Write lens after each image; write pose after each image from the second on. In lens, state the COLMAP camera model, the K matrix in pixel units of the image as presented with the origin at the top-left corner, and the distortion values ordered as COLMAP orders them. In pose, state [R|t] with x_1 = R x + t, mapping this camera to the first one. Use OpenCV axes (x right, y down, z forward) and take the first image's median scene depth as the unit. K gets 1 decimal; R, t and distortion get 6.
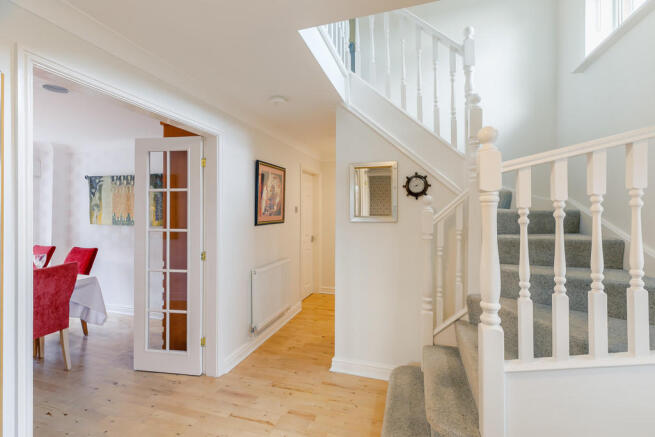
lens RADIAL K [[295.4, 0, 326.2], [0, 295.4, 208.9], [0, 0, 1]] dist [0.013389, 0.000566]
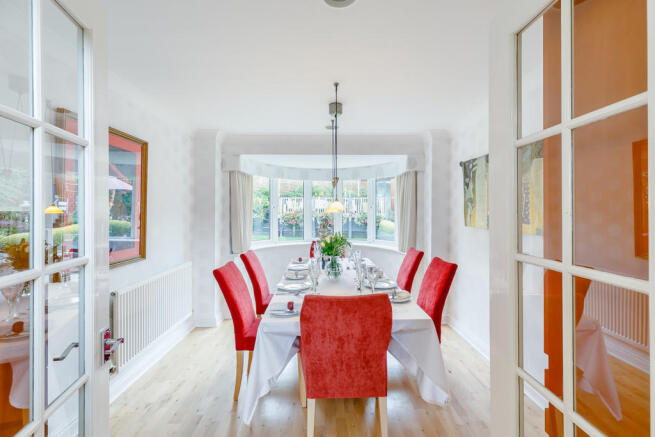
lens RADIAL K [[295.4, 0, 326.8], [0, 295.4, 216.1], [0, 0, 1]] dist [0.013389, 0.000566]
pose [[0.338472, 0.011065, -0.940912, -0.212365], [0.012305, 0.999793, 0.016184, 0.010942], [0.940896, -0.017056, 0.338266, 0.431302]]
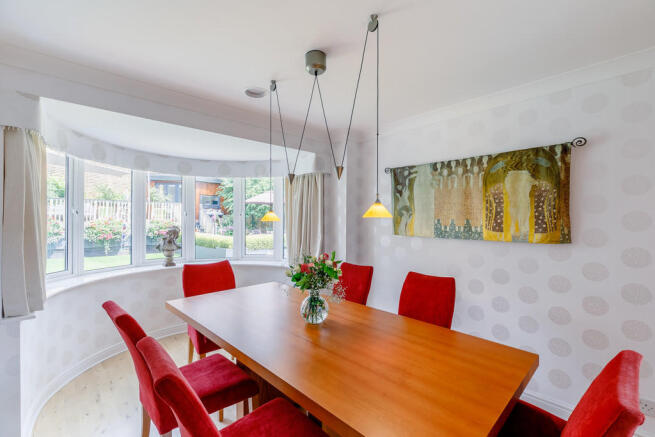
lens RADIAL K [[295.4, 0, 325.6], [0, 295.4, 221.7], [0, 0, 1]] dist [0.013389, 0.000566]
pose [[0.878647, 0.001029, -0.477471, -0.611026], [0.006964, 0.999864, 0.014972, 0.007895], [0.477422, -0.016480, 0.878520, 0.303338]]
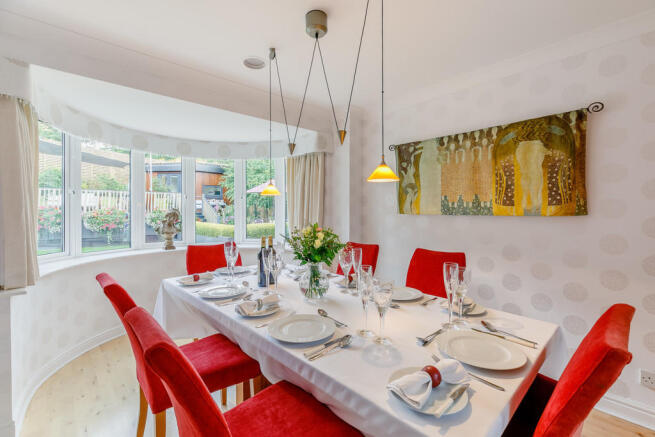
lens RADIAL K [[295.4, 0, 325.7], [0, 295.4, 213.8], [0, 0, 1]] dist [0.013389, 0.000566]
pose [[0.874001, -0.005886, -0.485888, -0.620880], [0.015097, 0.999773, 0.015045, 0.038857], [0.485689, -0.020485, 0.873892, 0.321651]]
